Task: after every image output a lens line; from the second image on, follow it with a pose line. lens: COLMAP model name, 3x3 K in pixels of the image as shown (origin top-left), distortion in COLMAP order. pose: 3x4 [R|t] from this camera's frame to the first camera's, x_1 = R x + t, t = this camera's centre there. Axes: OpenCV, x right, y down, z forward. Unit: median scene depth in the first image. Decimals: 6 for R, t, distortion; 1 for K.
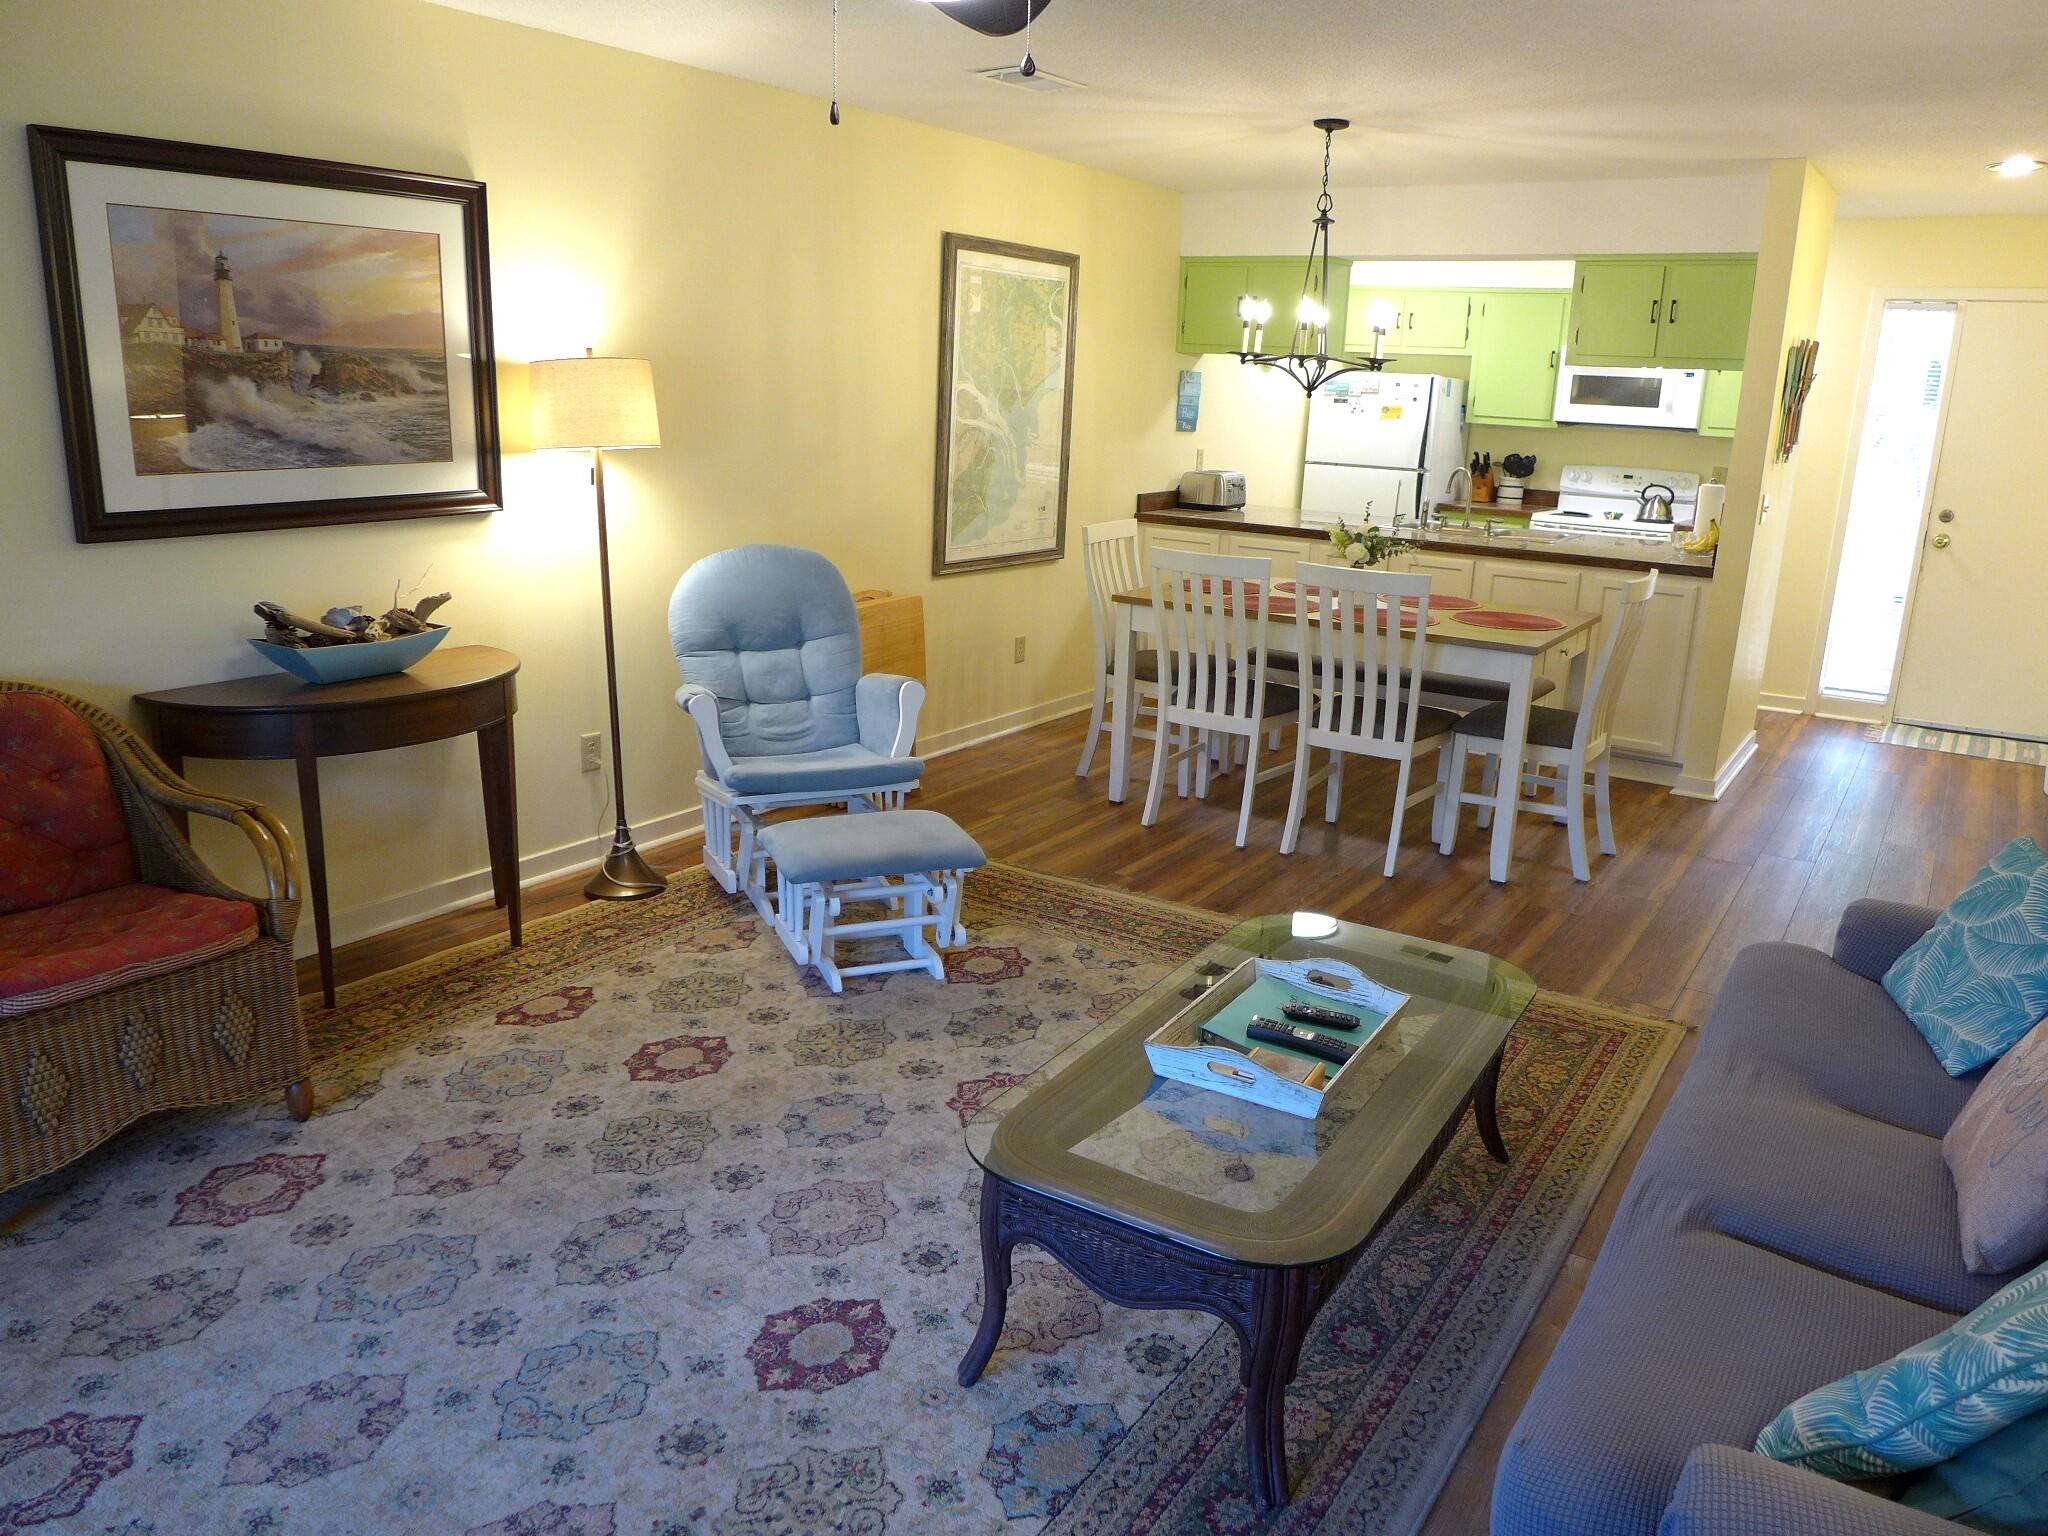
lens RADIAL K [[1474.1, 0, 1012.0], [0, 1474.1, 778.5], [0, 0, 1]] dist [-0.050725, 0.020512]
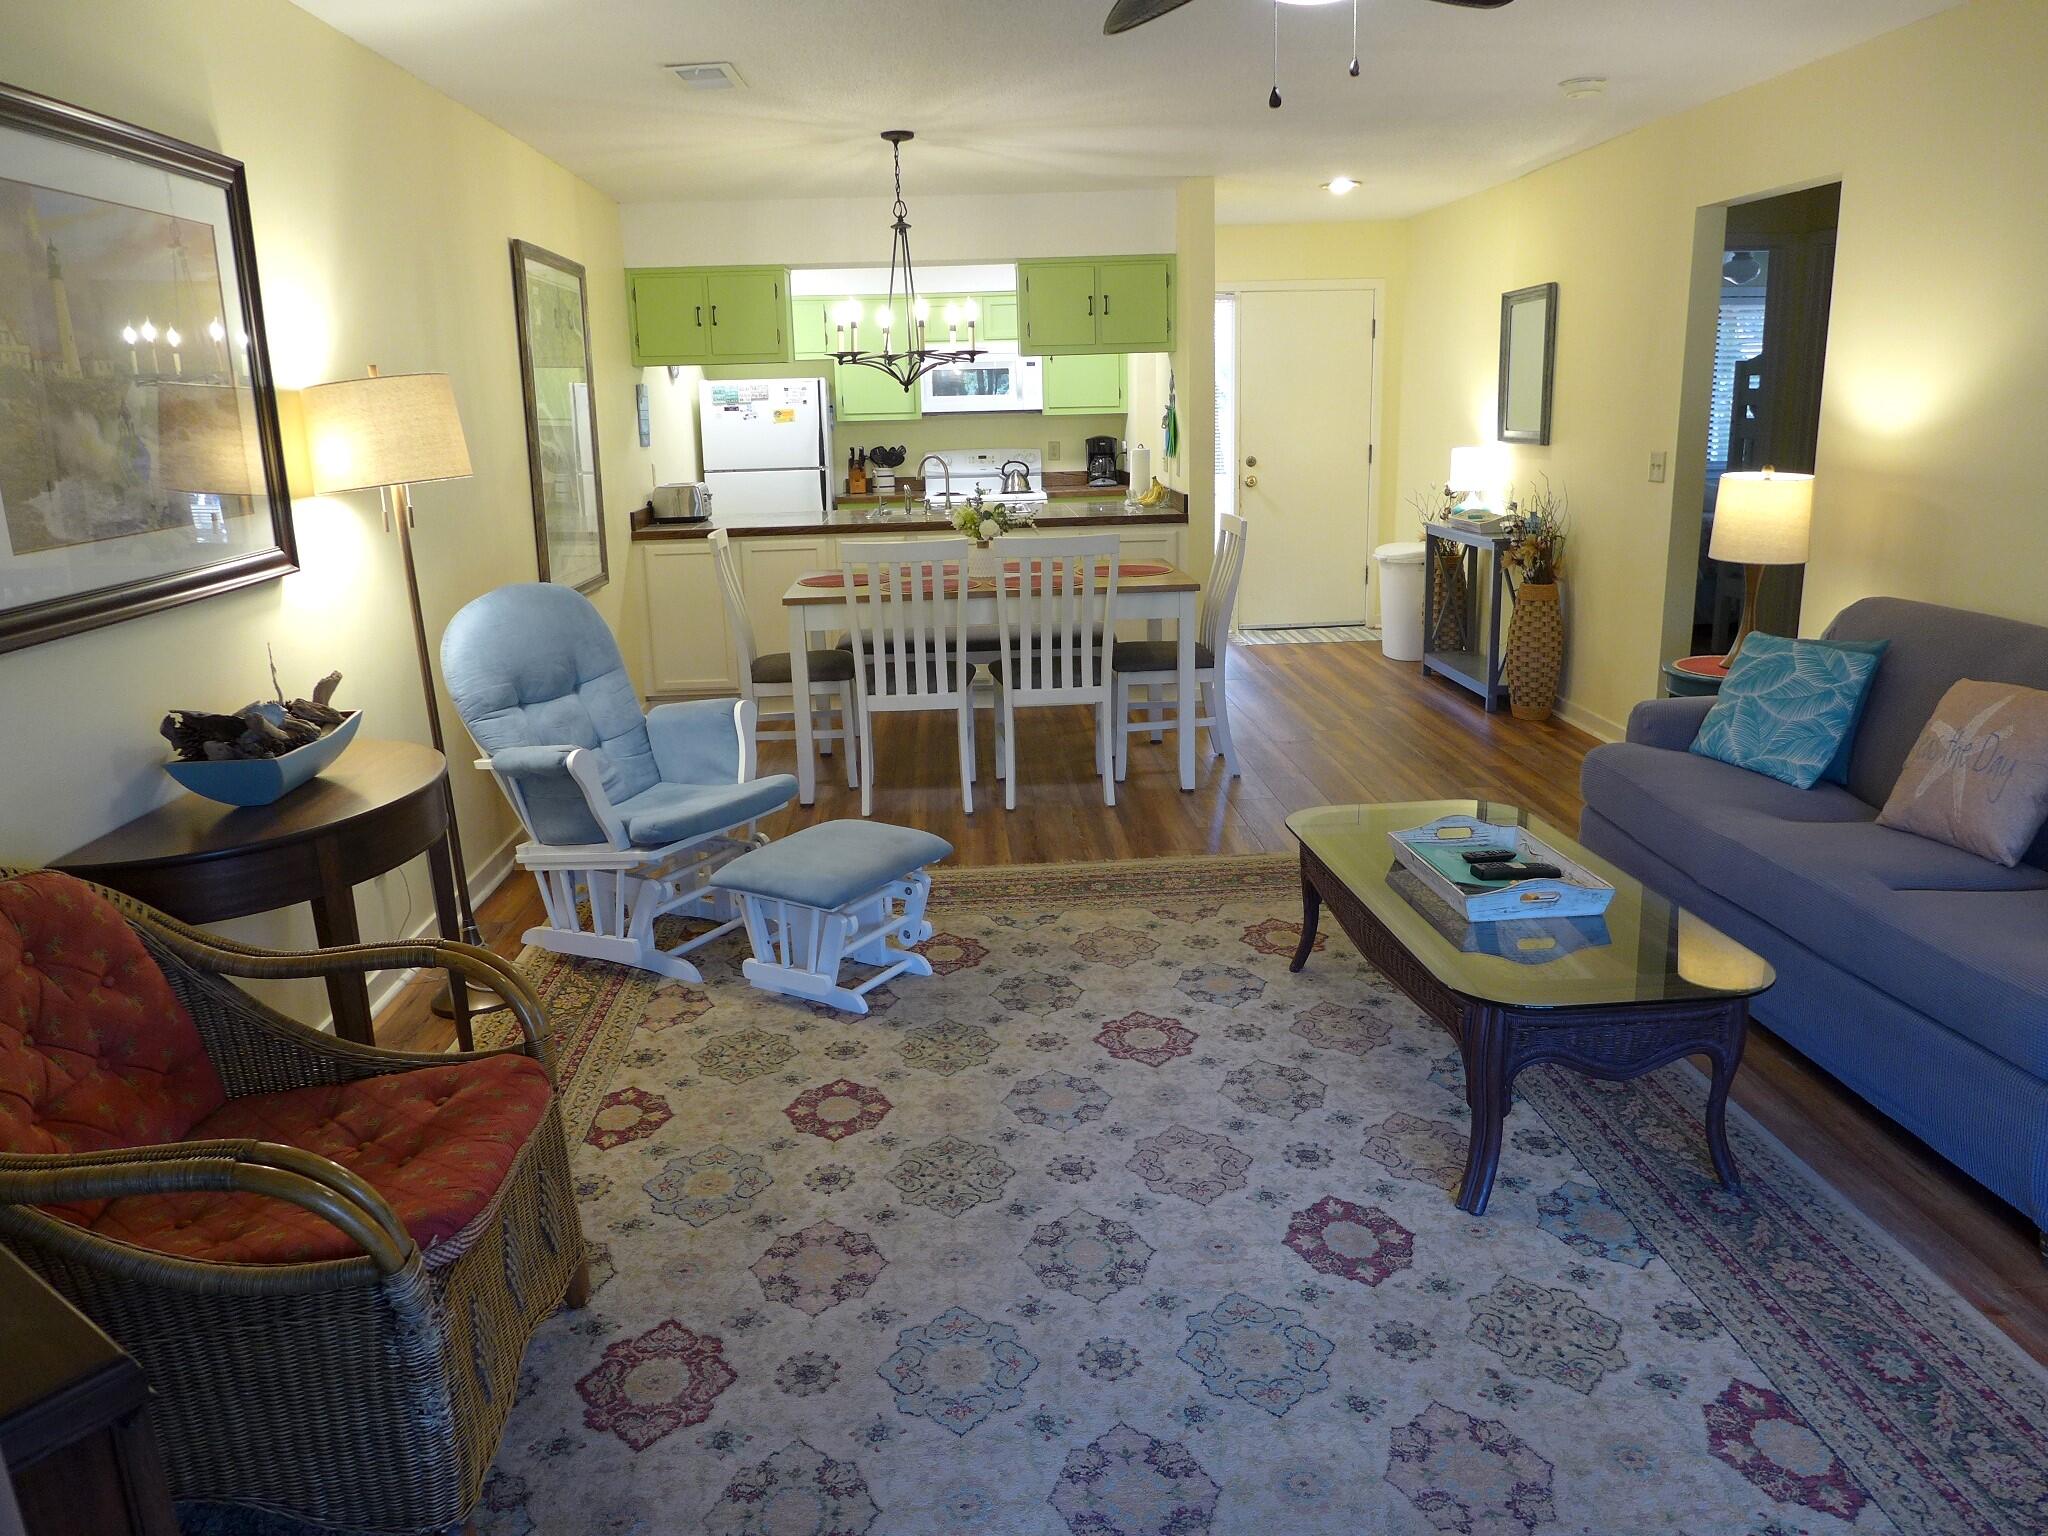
lens RADIAL K [[1474.1, 0, 1007.3], [0, 1474.1, 778.0], [0, 0, 1]] dist [-0.050725, 0.020512]
pose [[0.805143, -0.199807, 0.558411, -0.382999], [0.209232, 0.976697, 0.047795, -0.021906], [-0.554948, 0.078356, 0.828187, 0.097950]]
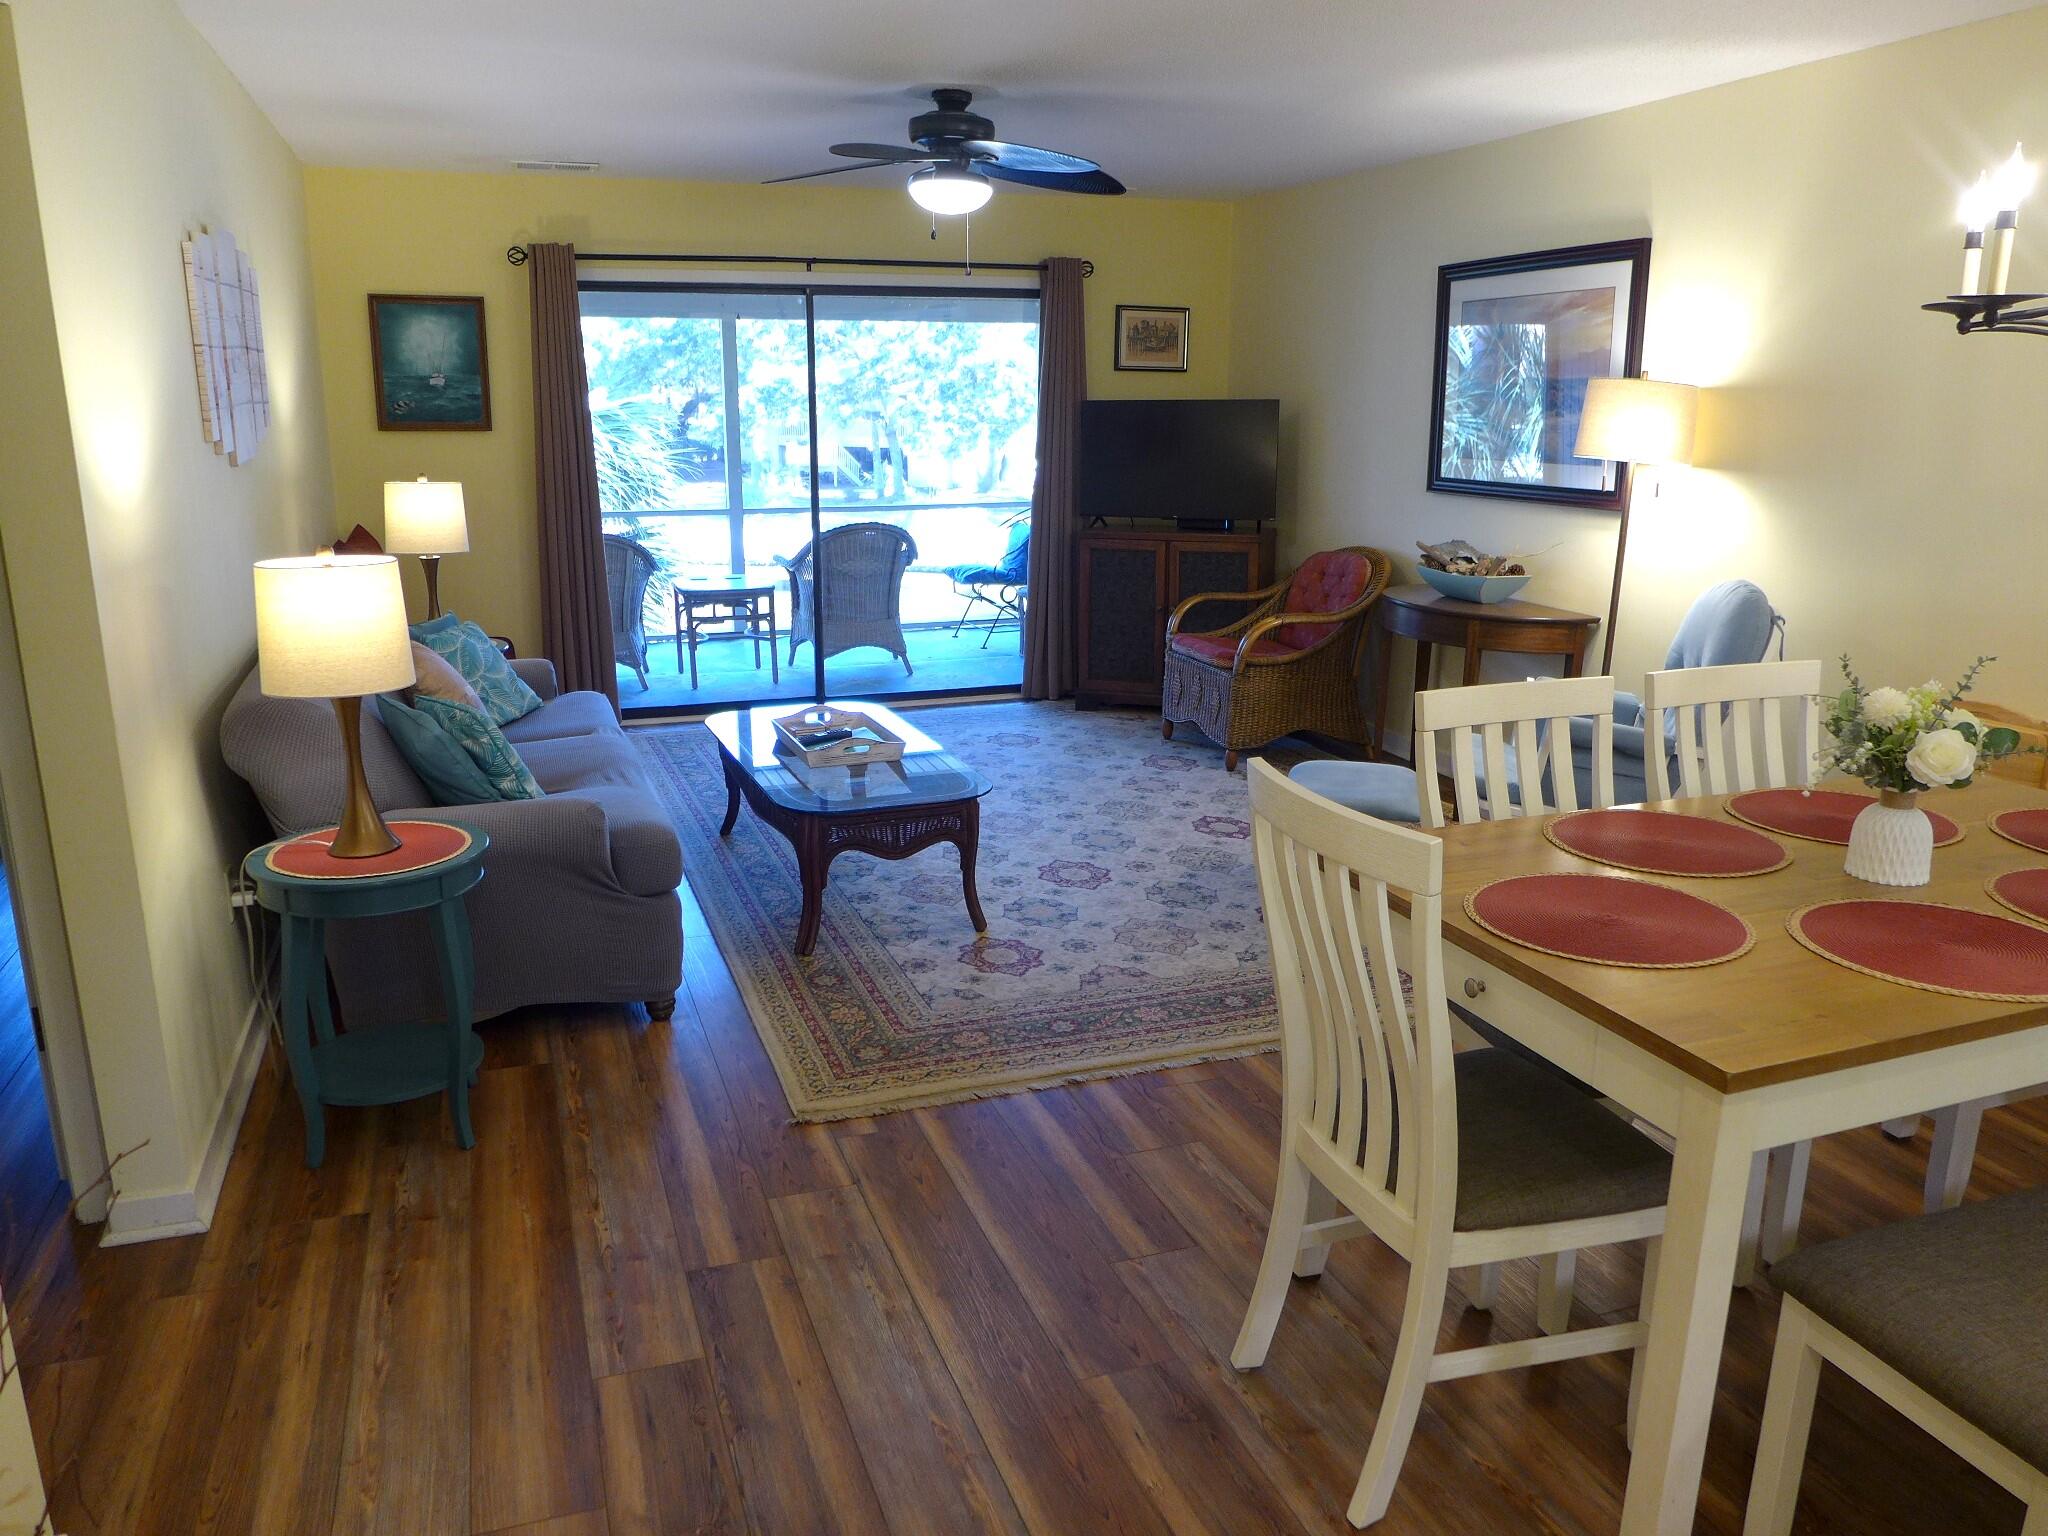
lens RADIAL K [[1474.1, 0, 1003.3], [0, 1474.1, 767.6], [0, 0, 1]] dist [-0.050725, 0.020512]
pose [[-0.600127, 0.160797, -0.783576, 0.697205], [-0.234740, 0.901055, 0.364687, -0.235283], [0.764686, 0.402795, -0.503002, 0.980905]]
